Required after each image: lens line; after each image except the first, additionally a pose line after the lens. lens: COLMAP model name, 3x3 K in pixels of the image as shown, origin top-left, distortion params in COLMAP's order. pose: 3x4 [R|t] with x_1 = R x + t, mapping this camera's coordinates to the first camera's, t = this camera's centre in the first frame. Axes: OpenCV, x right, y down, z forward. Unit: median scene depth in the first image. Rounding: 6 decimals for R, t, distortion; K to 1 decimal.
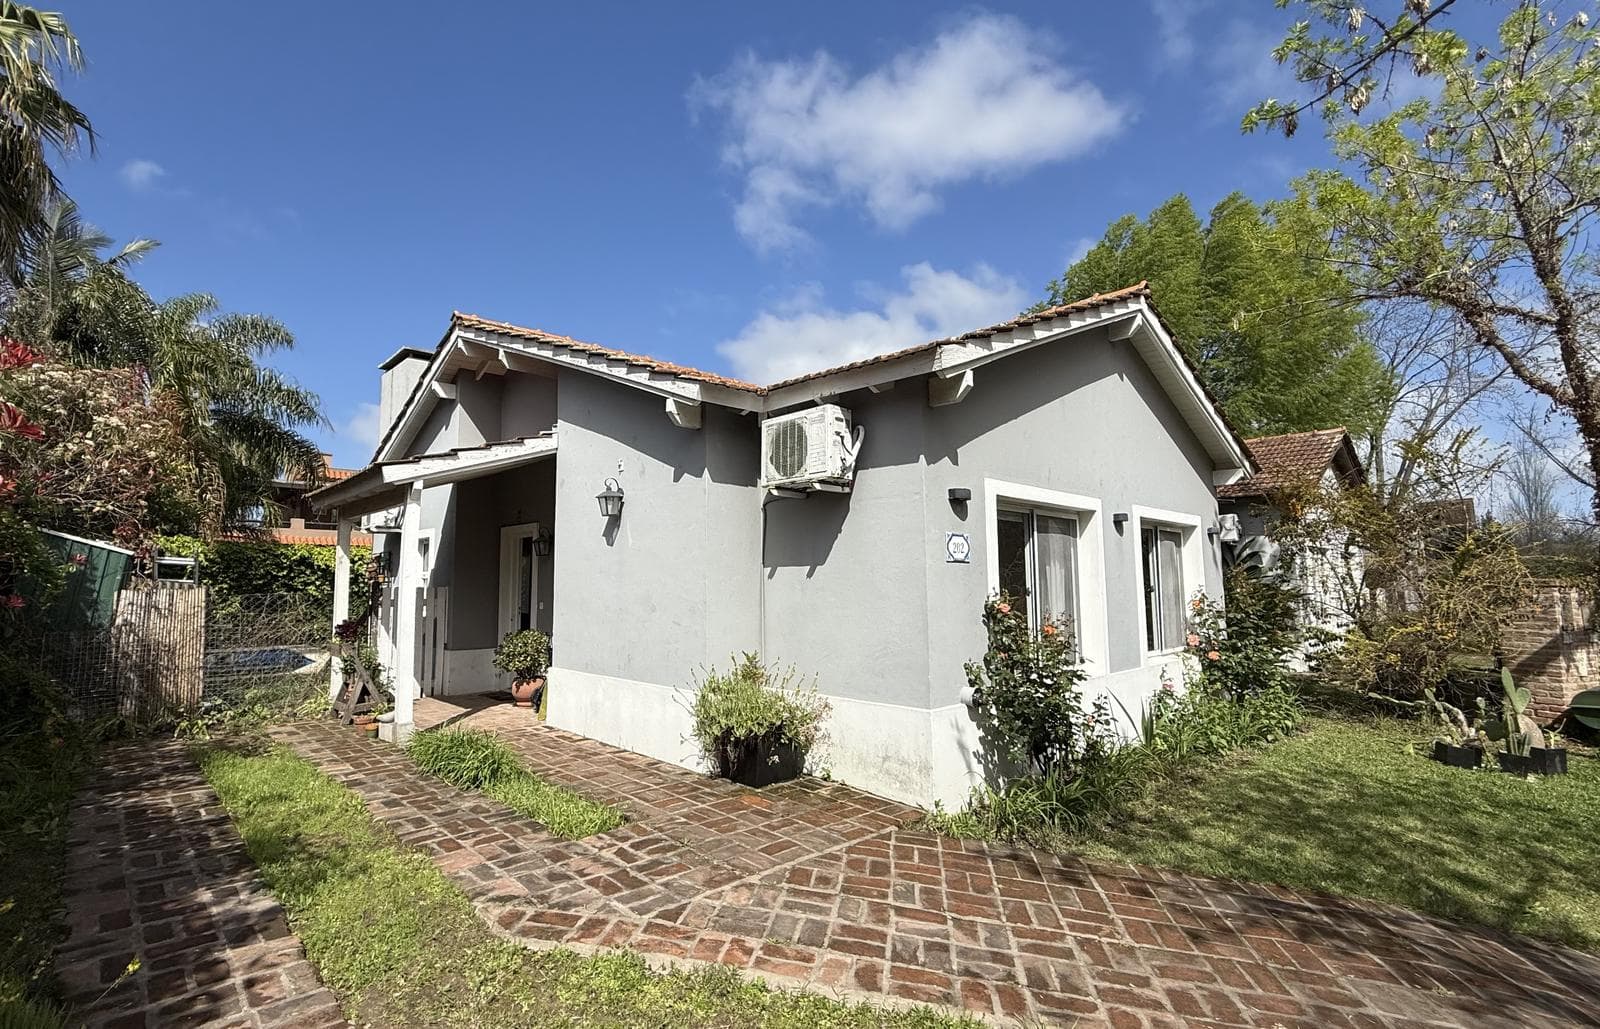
lens RADIAL K [[729.1, 0, 752.8], [0, 729.1, 516.9], [0, 0, 1]] dist [0.001216, -0.000242]
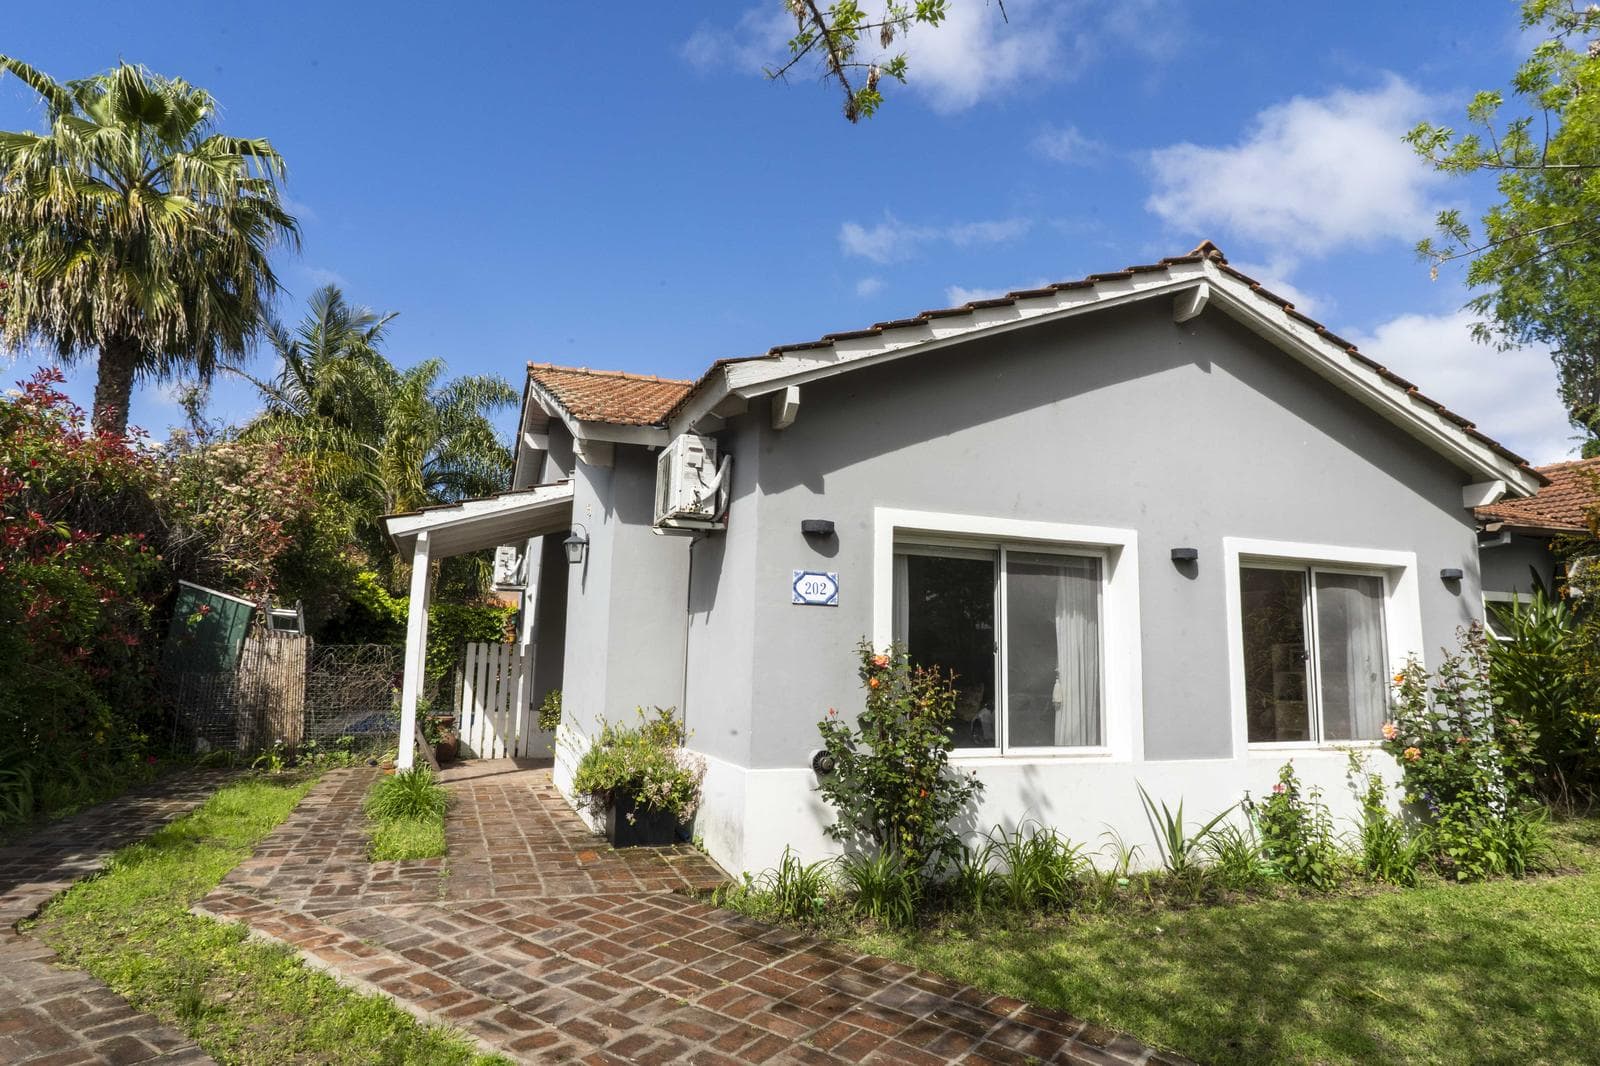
lens RADIAL K [[929.7, 0, 800.0], [0, 929.7, 533.0], [0, 0, 1]] dist [-0.013129, -0.001464]
pose [[0.932362, -0.029765, -0.360298, 0.651816], [0.011248, 0.998511, -0.053382, 0.034927], [0.361350, 0.045719, 0.931309, -0.037978]]
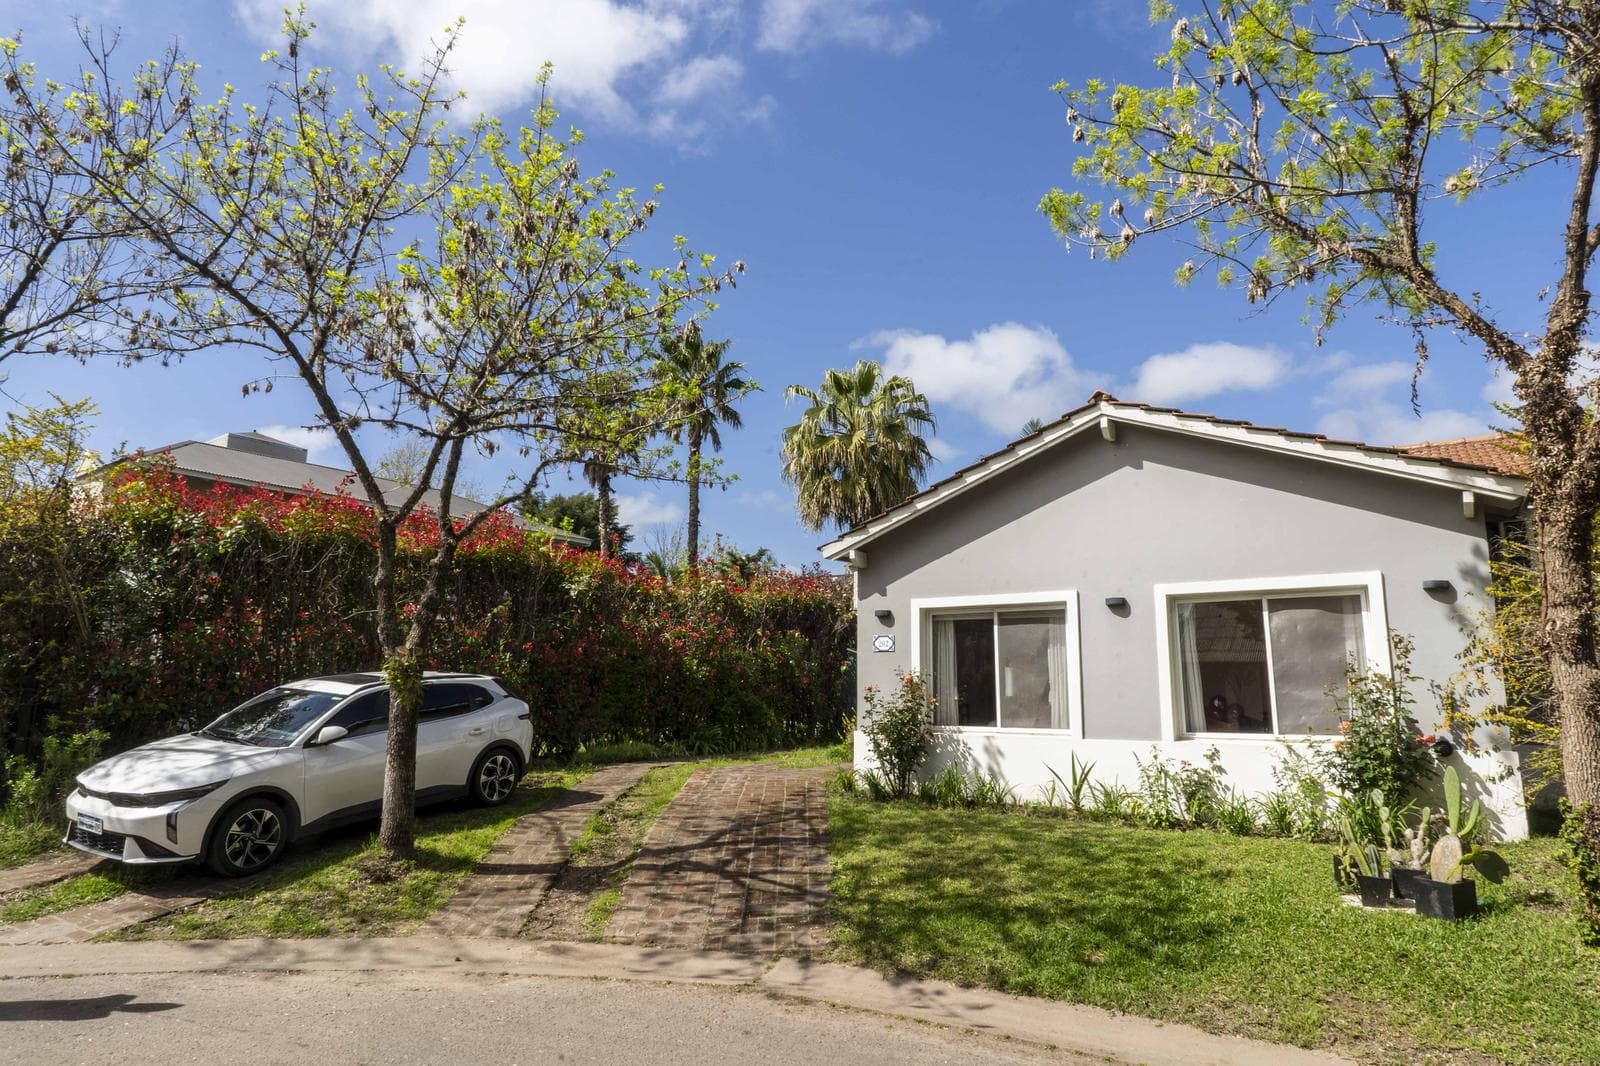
lens RADIAL K [[929.7, 0, 800.0], [0, 929.7, 533.0], [0, 0, 1]] dist [-0.013129, -0.001464]
pose [[0.220179, -0.159784, -0.962284, 2.401659], [0.081867, 0.986039, -0.144997, 0.086689], [0.972018, -0.046854, 0.230186, 0.290427]]
